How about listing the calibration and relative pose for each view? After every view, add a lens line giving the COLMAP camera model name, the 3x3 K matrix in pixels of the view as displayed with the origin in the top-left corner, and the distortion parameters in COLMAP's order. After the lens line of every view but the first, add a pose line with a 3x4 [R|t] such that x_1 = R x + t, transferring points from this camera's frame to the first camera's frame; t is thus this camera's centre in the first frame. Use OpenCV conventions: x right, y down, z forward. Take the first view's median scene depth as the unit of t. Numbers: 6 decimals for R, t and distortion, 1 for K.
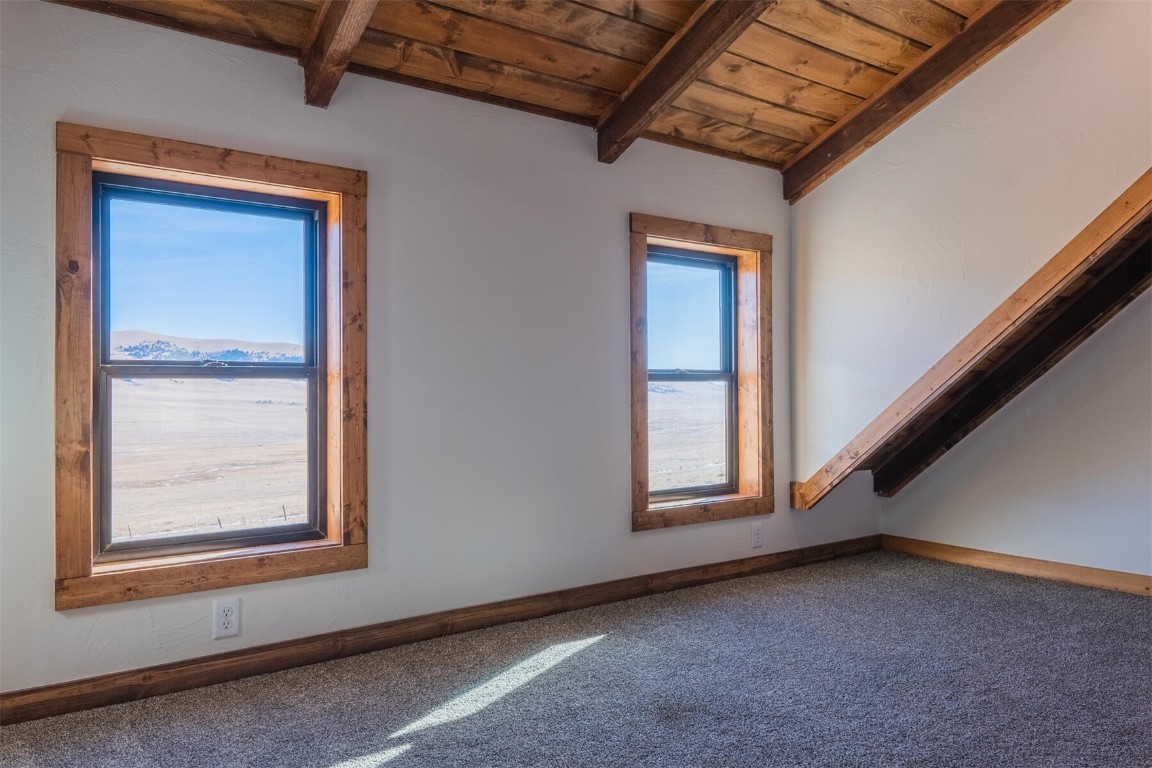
lens RADIAL K [[784.4, 0, 576.0], [0, 784.4, 384.0], [0, 0, 1]] dist [-0.007908, -0.002336]
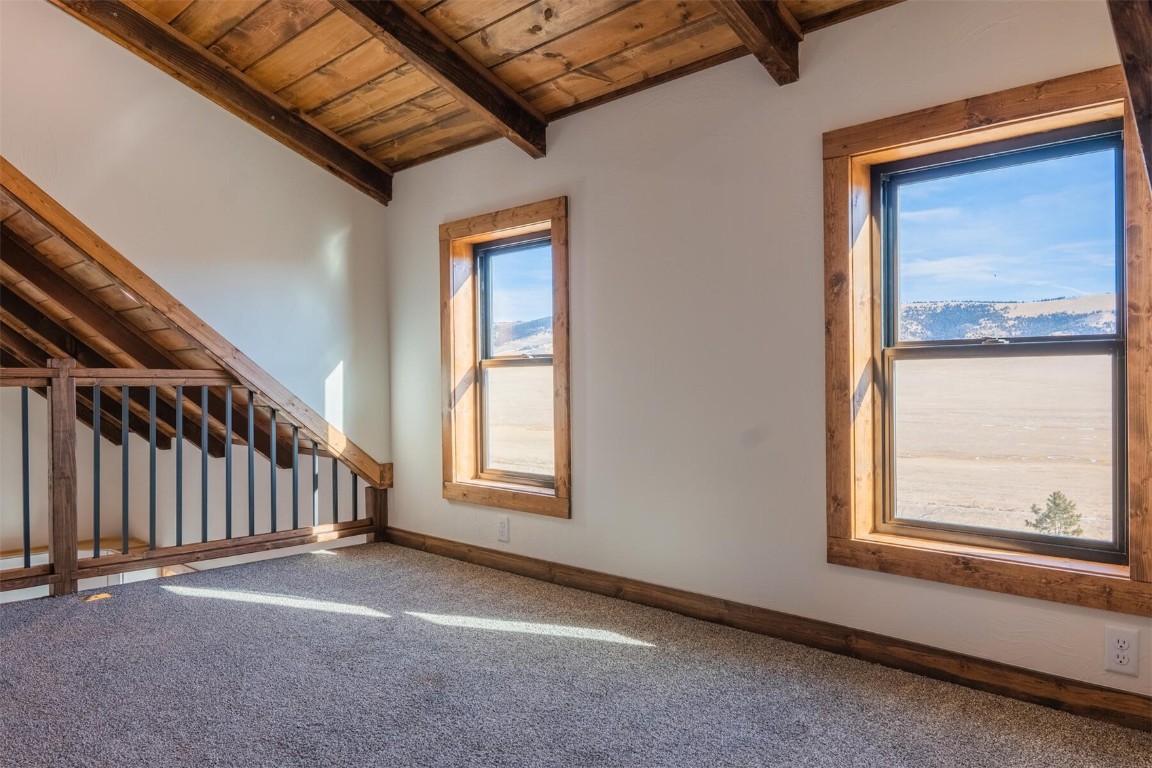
lens RADIAL K [[784.4, 0, 576.0], [0, 784.4, 384.0], [0, 0, 1]] dist [-0.007908, -0.002336]
pose [[0.187281, 0.014129, -0.982205, 0.852759], [0.019432, 0.999648, 0.018085, 0.000234], [0.982114, -0.022473, 0.186940, 0.706707]]
